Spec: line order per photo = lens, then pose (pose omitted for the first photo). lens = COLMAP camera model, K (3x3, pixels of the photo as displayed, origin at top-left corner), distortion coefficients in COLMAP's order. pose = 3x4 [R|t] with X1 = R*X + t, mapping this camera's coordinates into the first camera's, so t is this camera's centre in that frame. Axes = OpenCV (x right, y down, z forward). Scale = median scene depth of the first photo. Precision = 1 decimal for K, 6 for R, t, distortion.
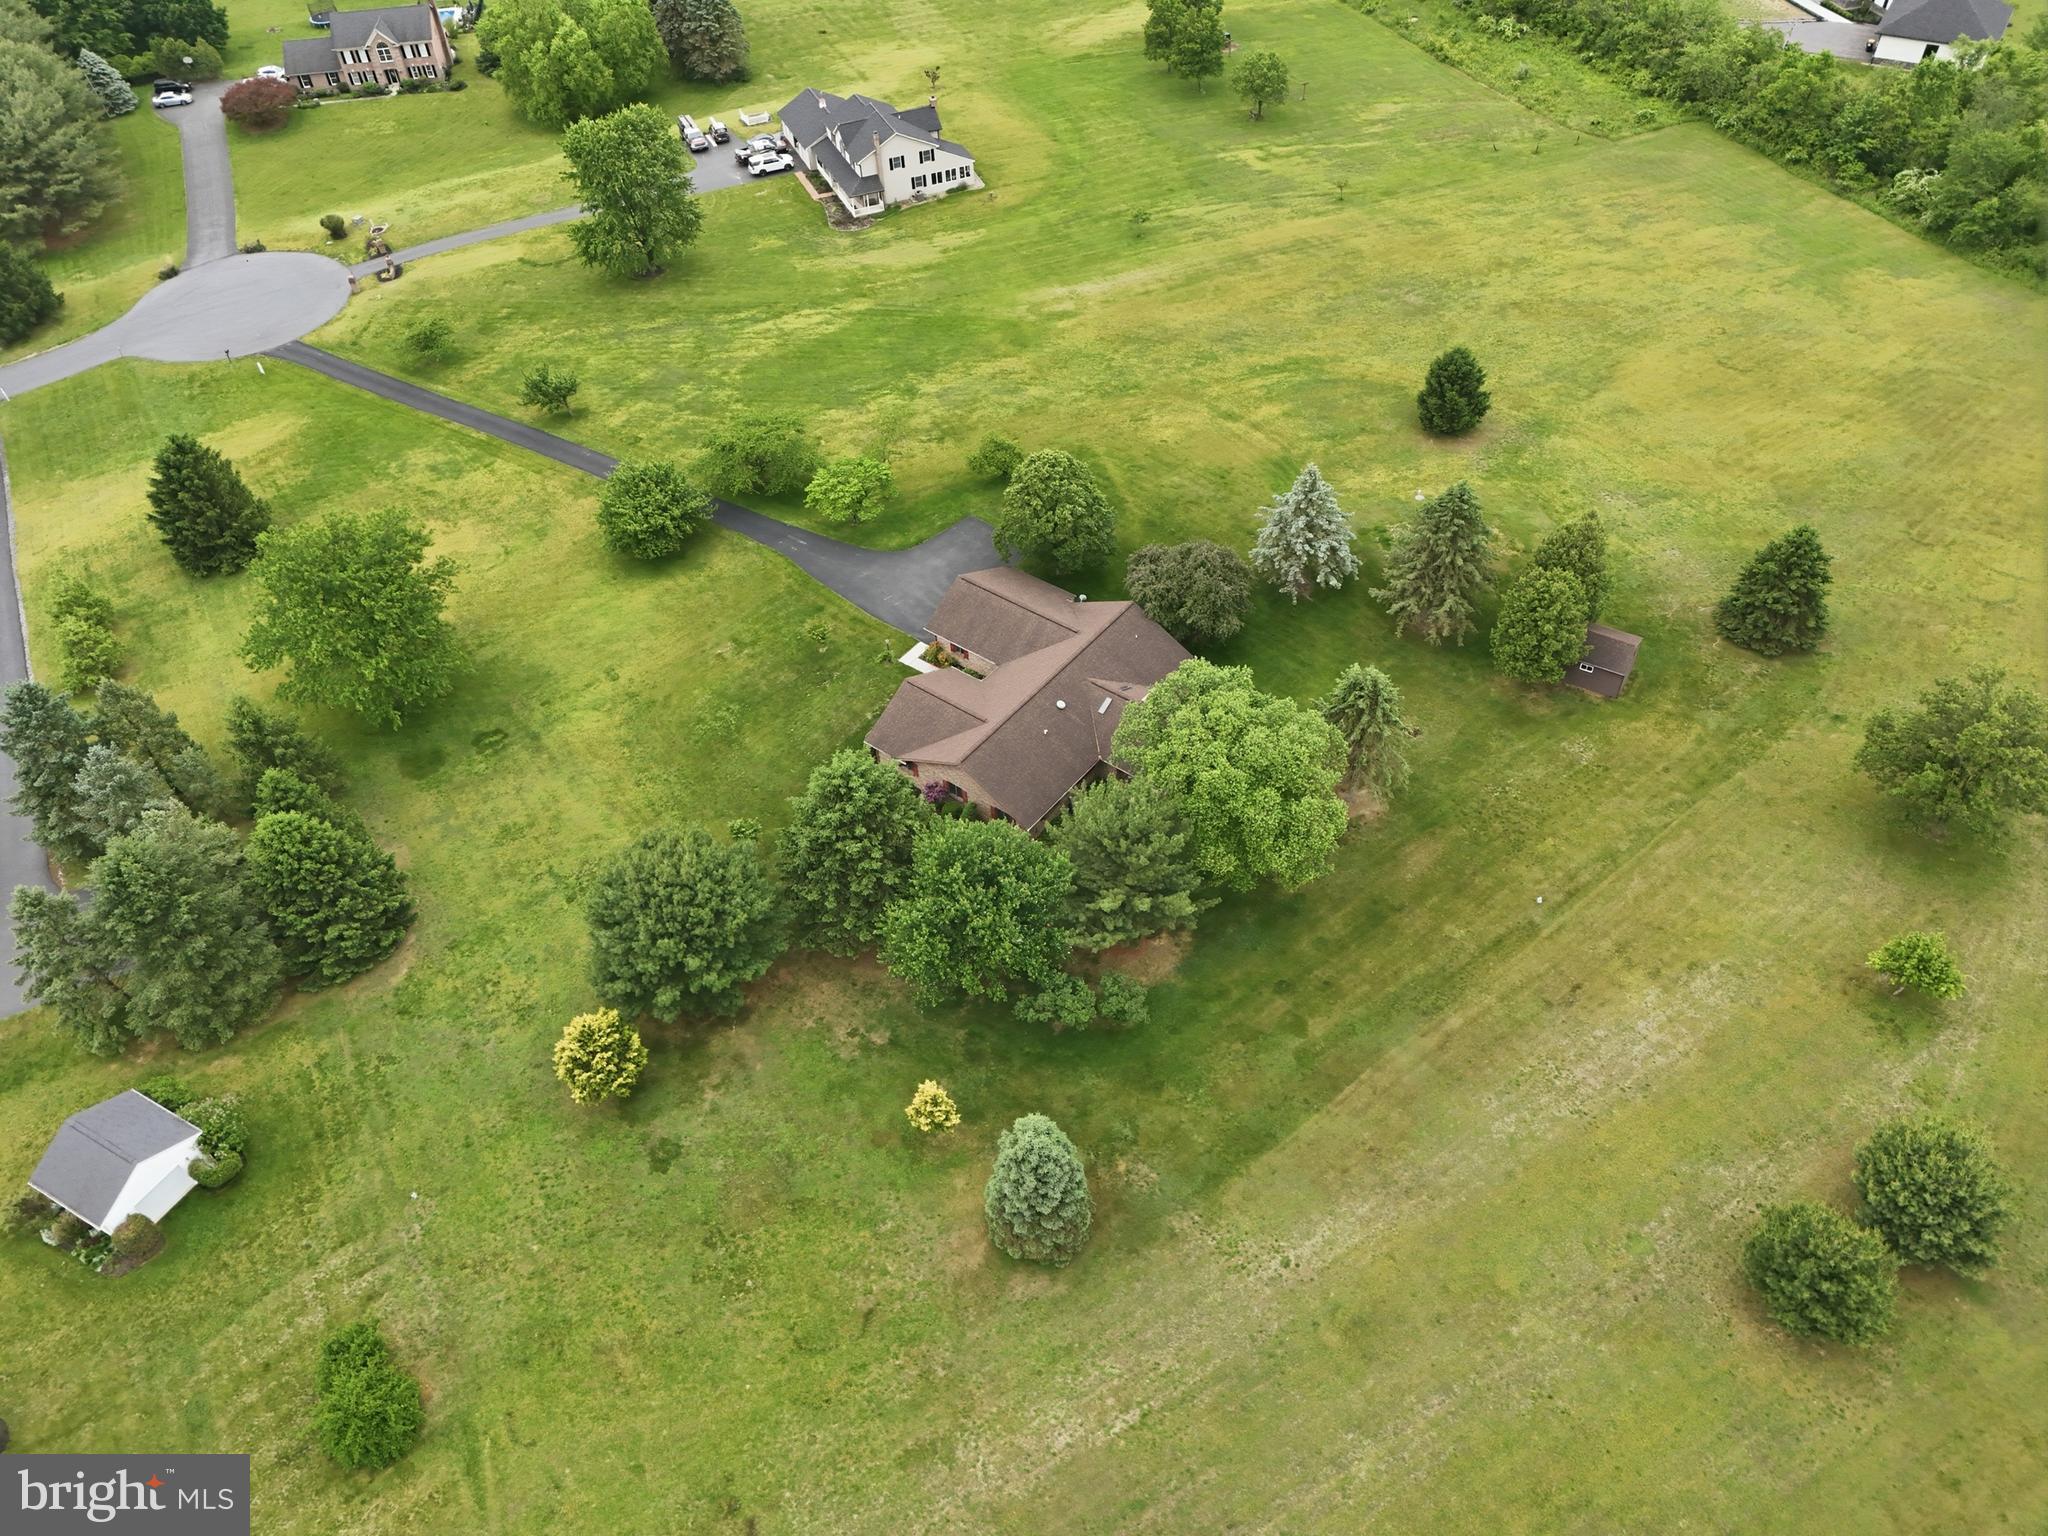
lens RADIAL K [[1496.0, 0, 1018.8], [0, 1496.0, 752.6], [0, 0, 1]] dist [0.032338, -0.004297]
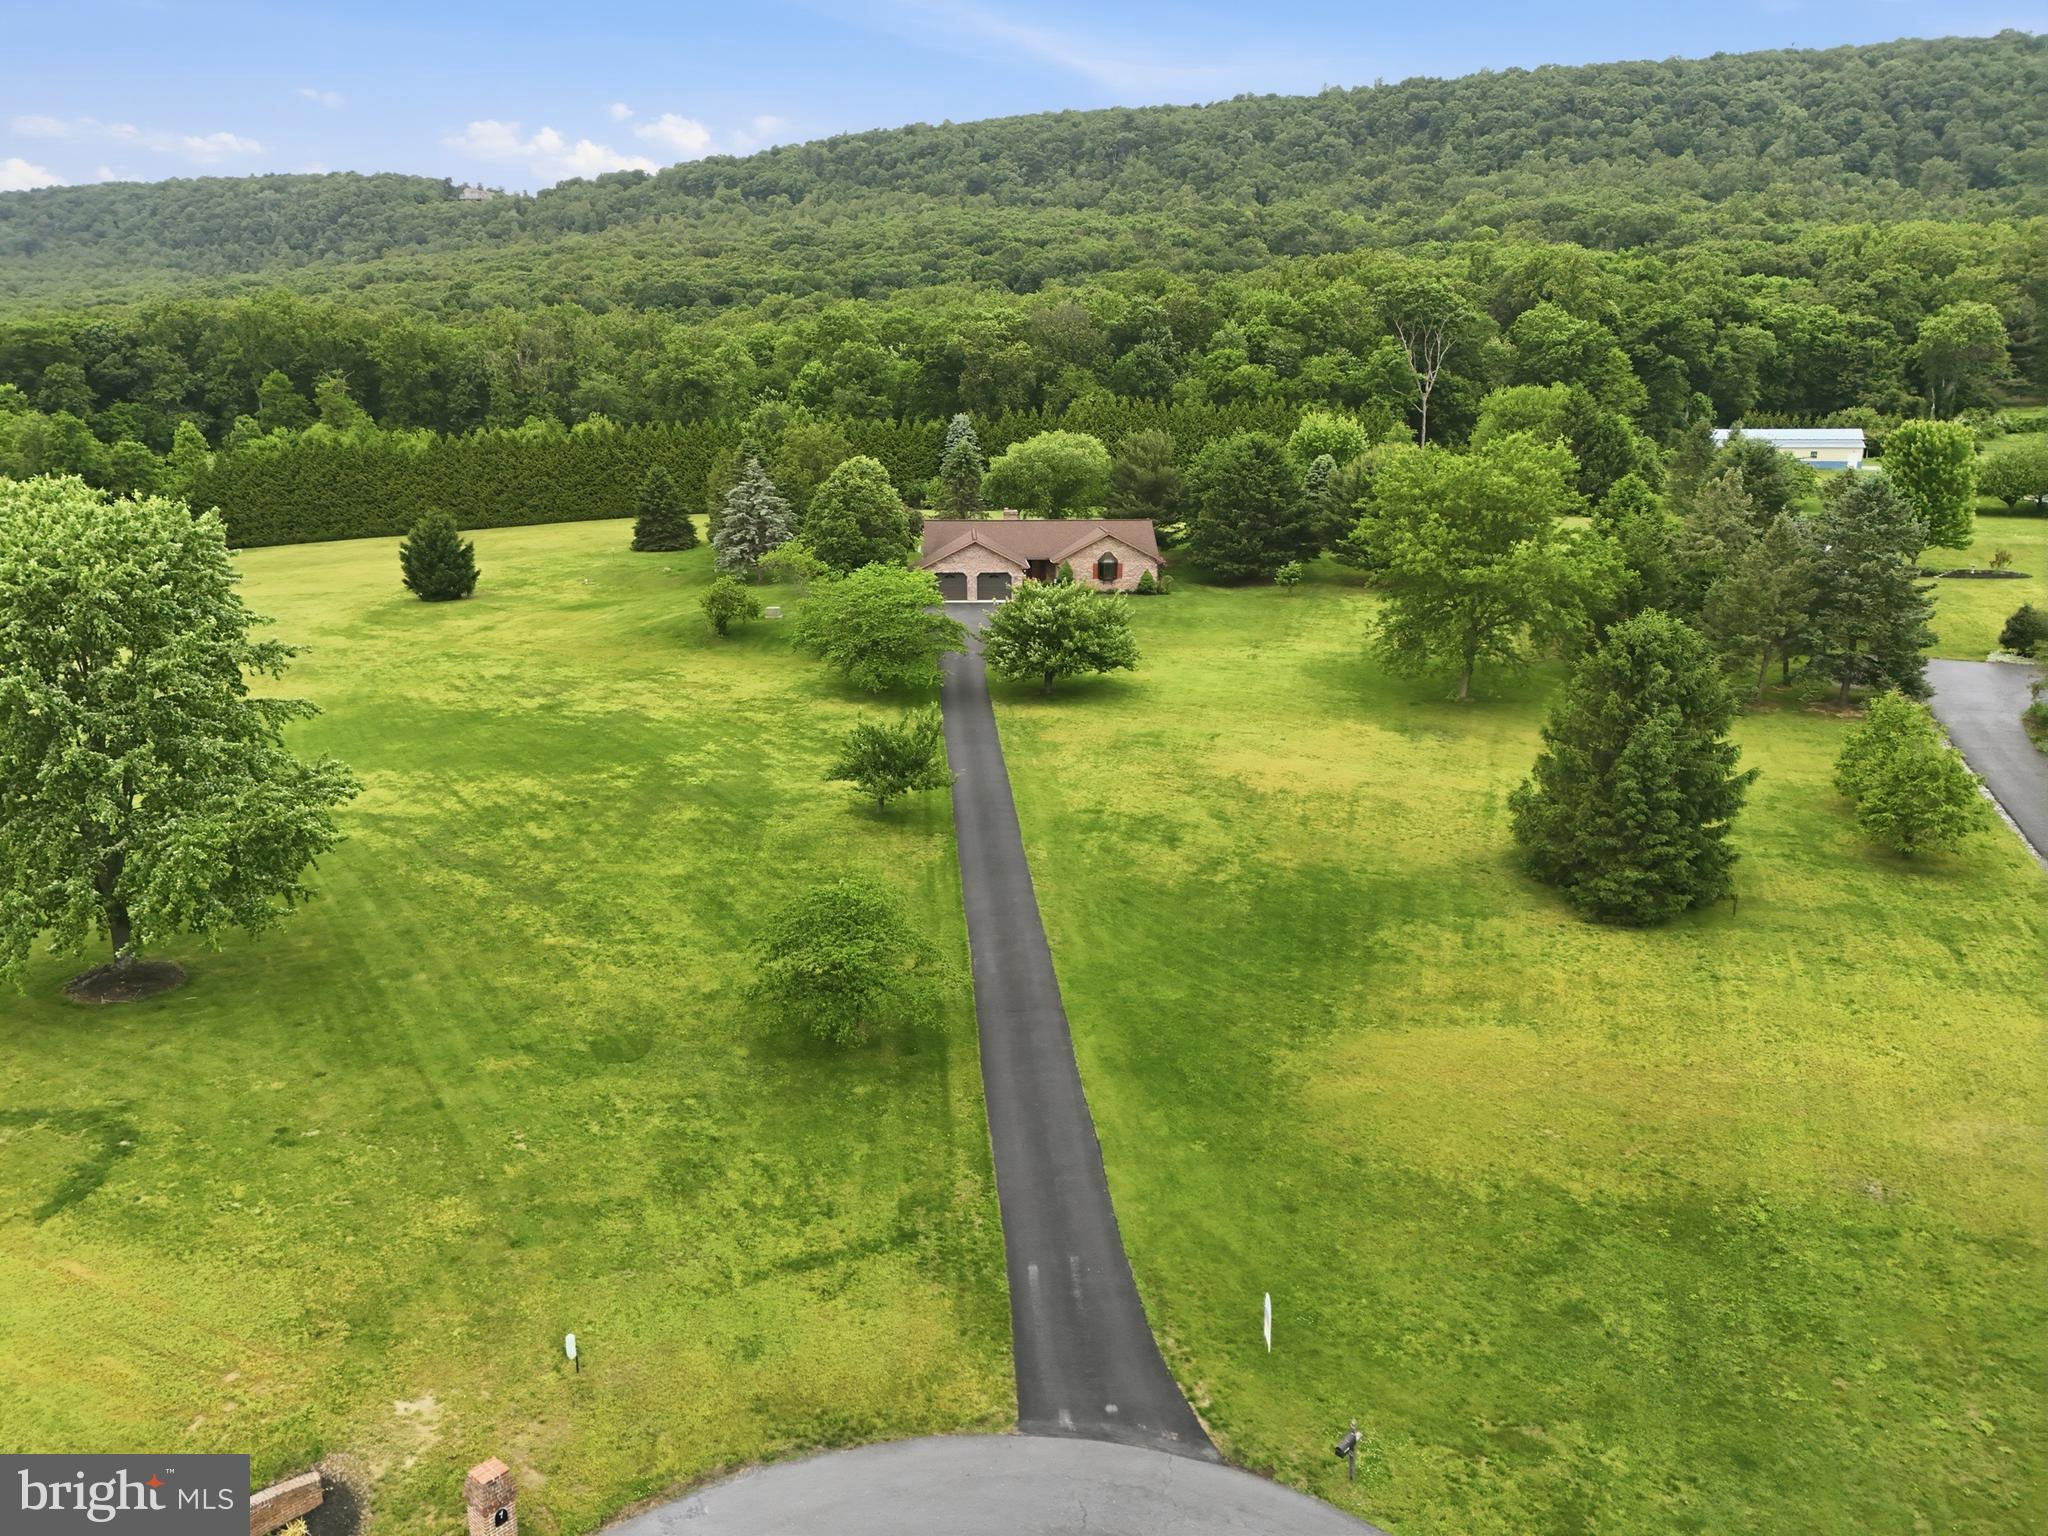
lens RADIAL K [[1504.0, 0, 1026.5], [0, 1504.0, 767.5], [0, 0, 1]] dist [0.066442, -0.052902]
pose [[-0.647997, -0.129862, 0.750490, -0.649151], [0.567983, 0.574095, 0.589754, -0.462966], [-0.507440, 0.808425, -0.298253, 1.040528]]
